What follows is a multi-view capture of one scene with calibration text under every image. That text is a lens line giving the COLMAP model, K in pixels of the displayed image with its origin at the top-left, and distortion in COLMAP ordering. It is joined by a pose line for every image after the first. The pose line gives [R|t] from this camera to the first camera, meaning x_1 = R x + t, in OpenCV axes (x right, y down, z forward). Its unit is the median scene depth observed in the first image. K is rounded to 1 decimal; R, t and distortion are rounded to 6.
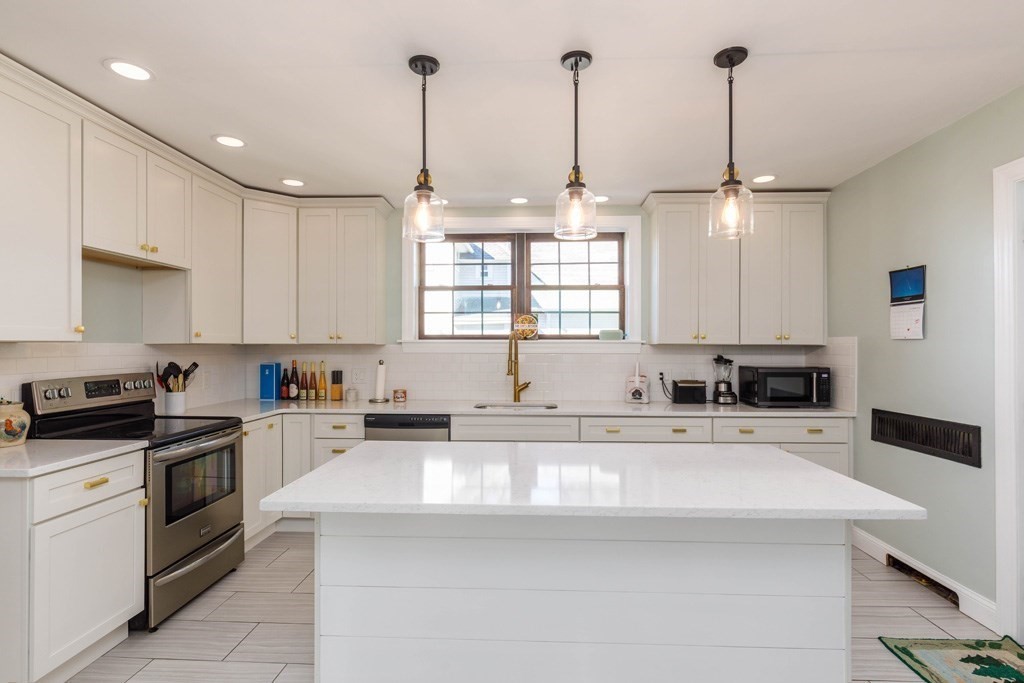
lens RADIAL K [[535.8, 0, 513.4], [0, 535.8, 344.5], [0, 0, 1]] dist [0.001263, 0.001766]
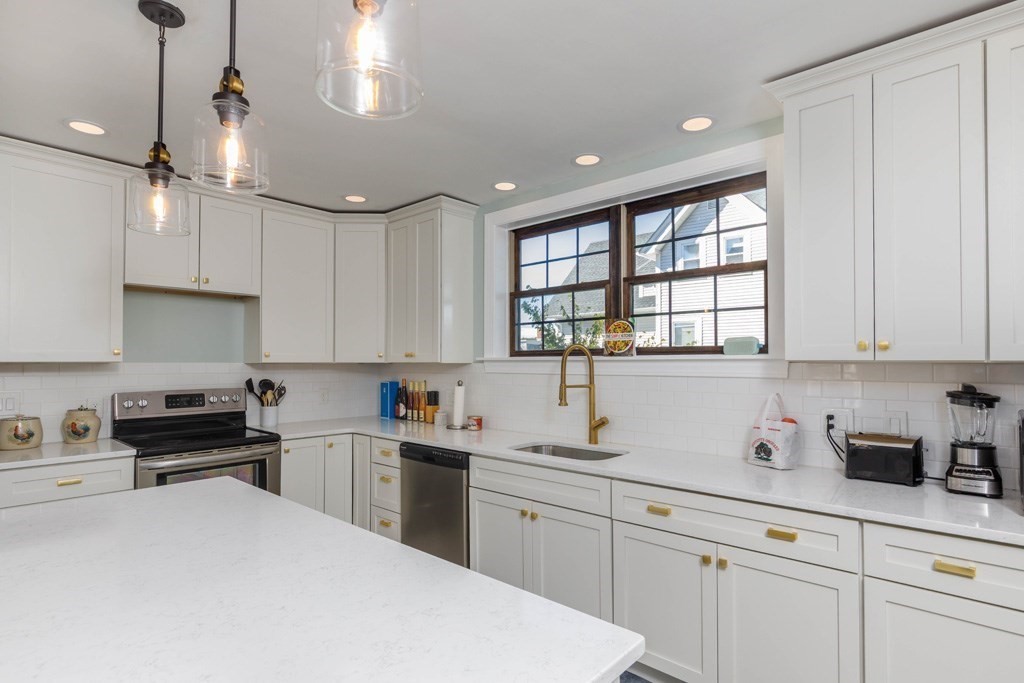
lens RADIAL K [[535.8, 0, 510.0], [0, 535.8, 347.5], [0, 0, 1]] dist [0.001263, 0.001766]
pose [[0.753591, -0.020751, -0.657016, 0.394188], [0.004141, 0.999632, -0.026822, -0.001414], [0.657331, 0.017492, 0.753399, 0.396660]]
